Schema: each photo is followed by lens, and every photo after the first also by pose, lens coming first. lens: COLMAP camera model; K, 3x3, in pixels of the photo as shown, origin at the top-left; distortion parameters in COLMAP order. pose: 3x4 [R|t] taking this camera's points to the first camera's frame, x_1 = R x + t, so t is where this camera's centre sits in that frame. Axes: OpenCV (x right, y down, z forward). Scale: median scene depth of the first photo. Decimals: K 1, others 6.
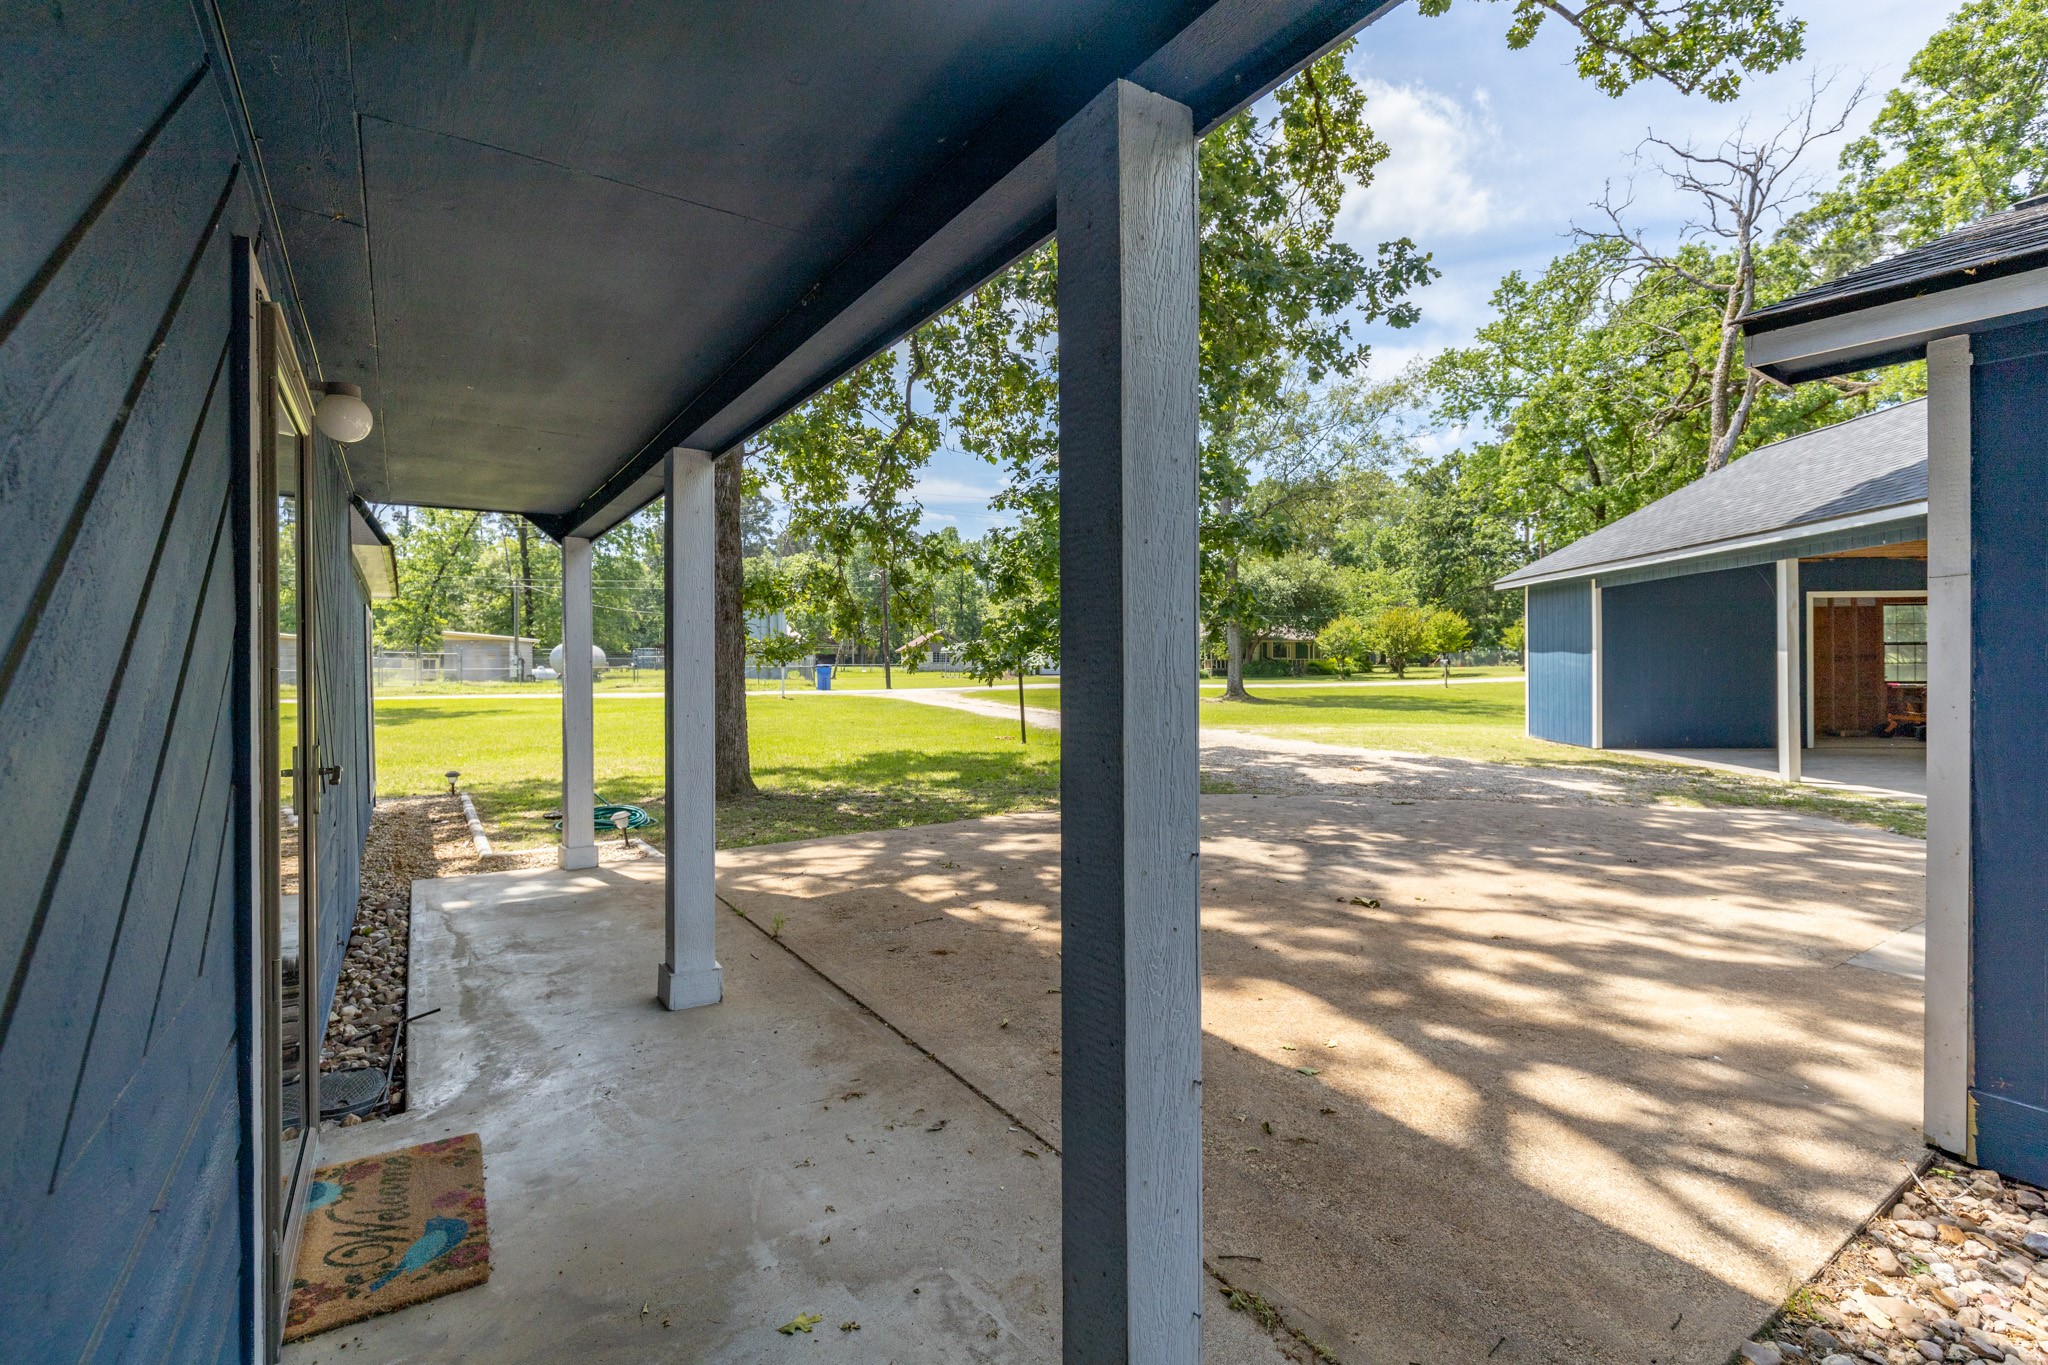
lens RADIAL K [[930.1, 0, 1060.9], [0, 930.1, 676.9], [0, 0, 1]] dist [0.025613, -0.016885]
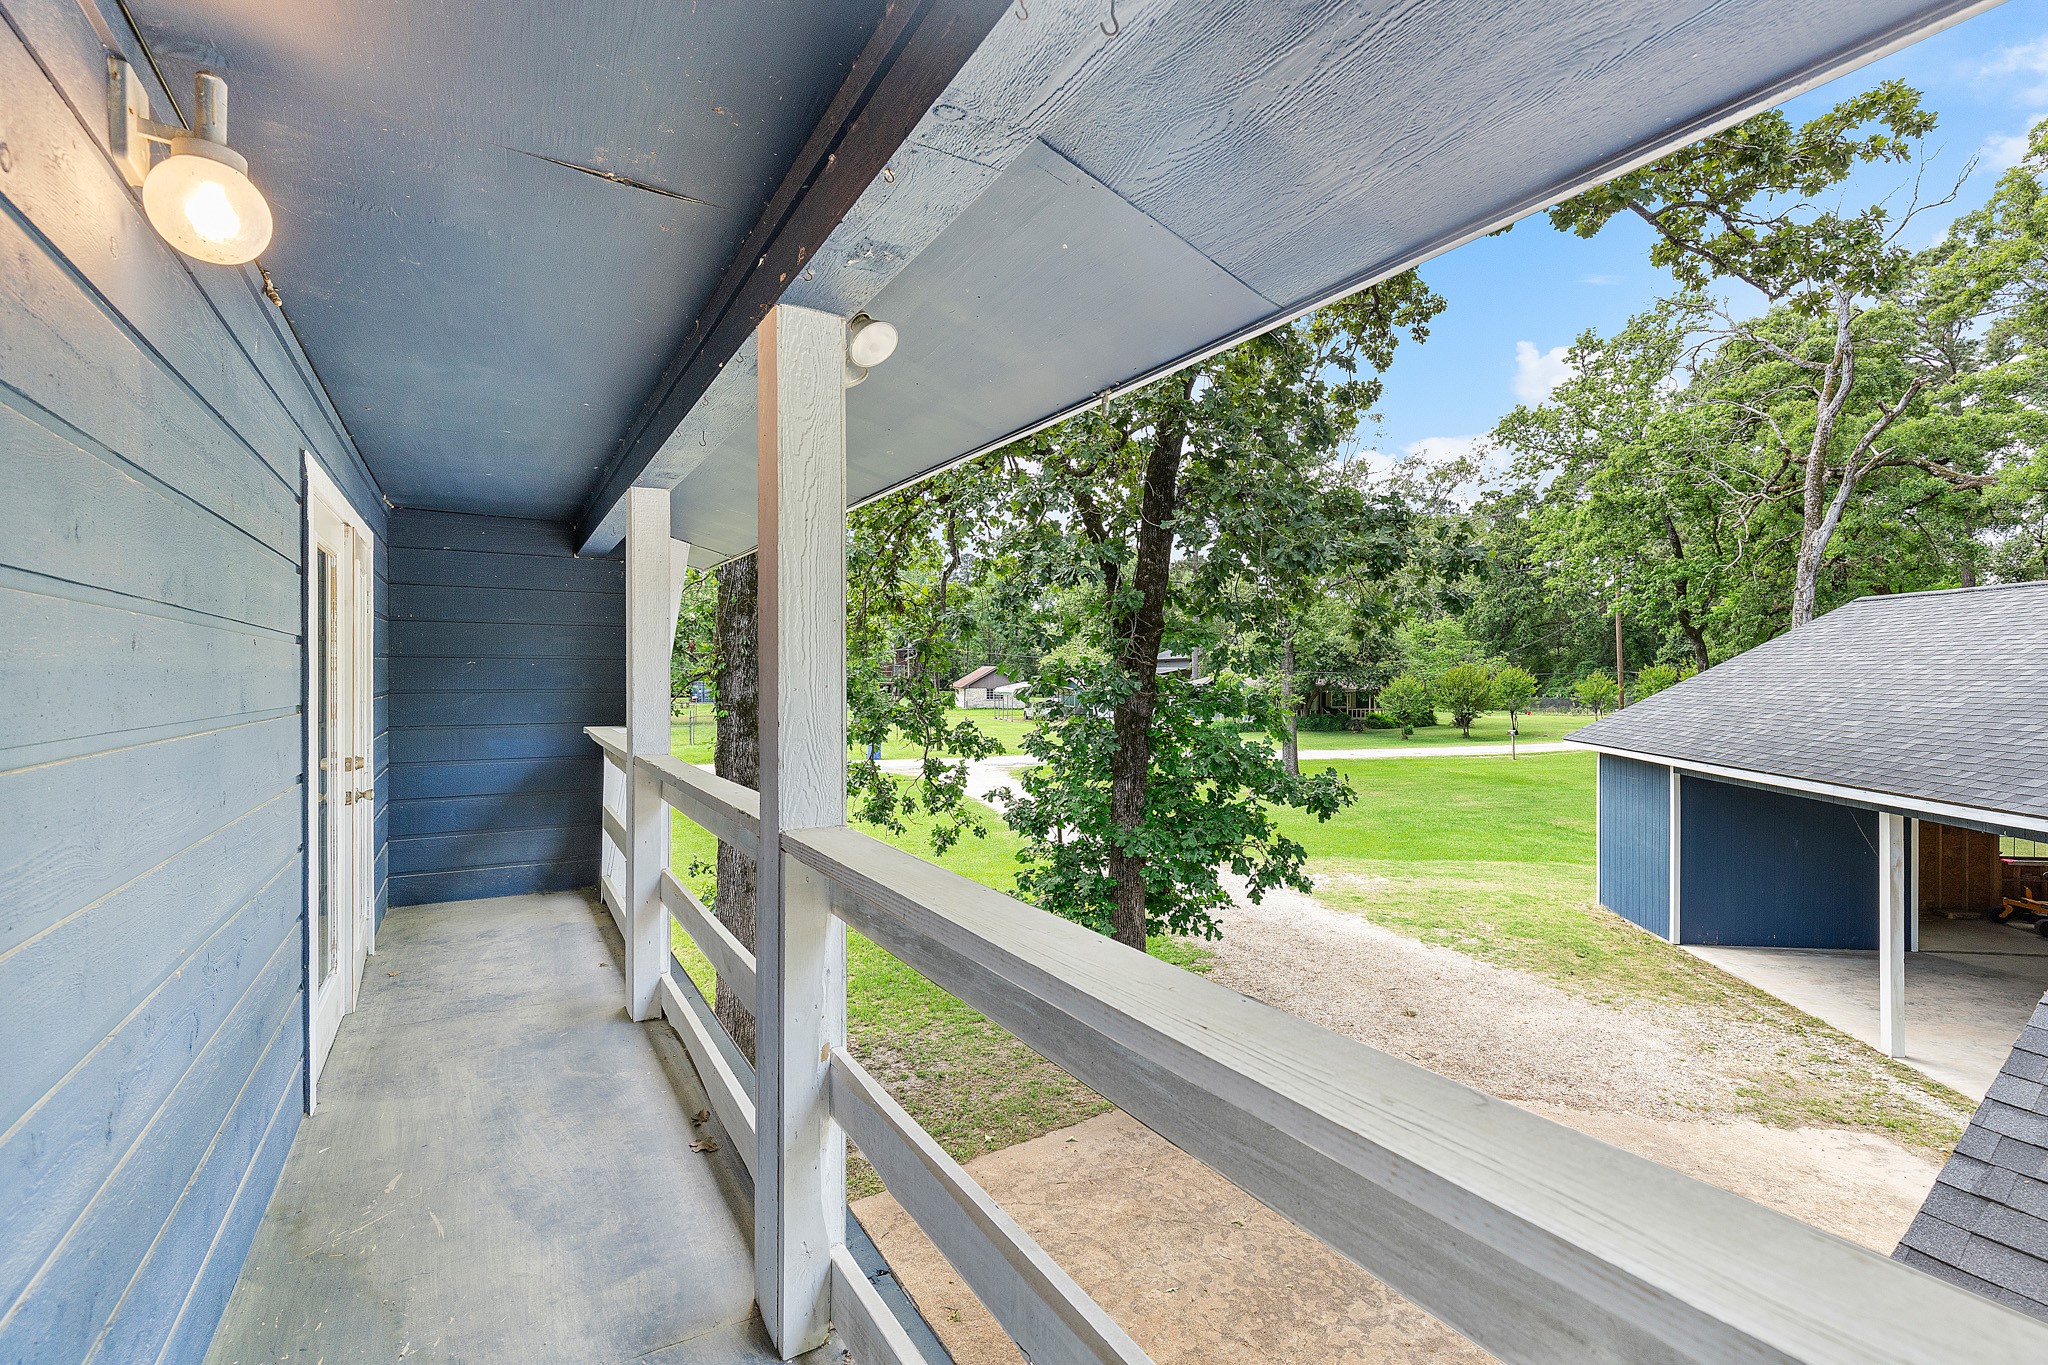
lens RADIAL K [[930.1, 0, 1060.9], [0, 930.1, 676.9], [0, 0, 1]] dist [0.025613, -0.016885]
pose [[0.997893, 0.002017, -0.064853, 0.015226], [-0.001915, 0.999997, 0.001644, -0.122072], [0.064856, -0.001516, 0.997893, 0.018762]]
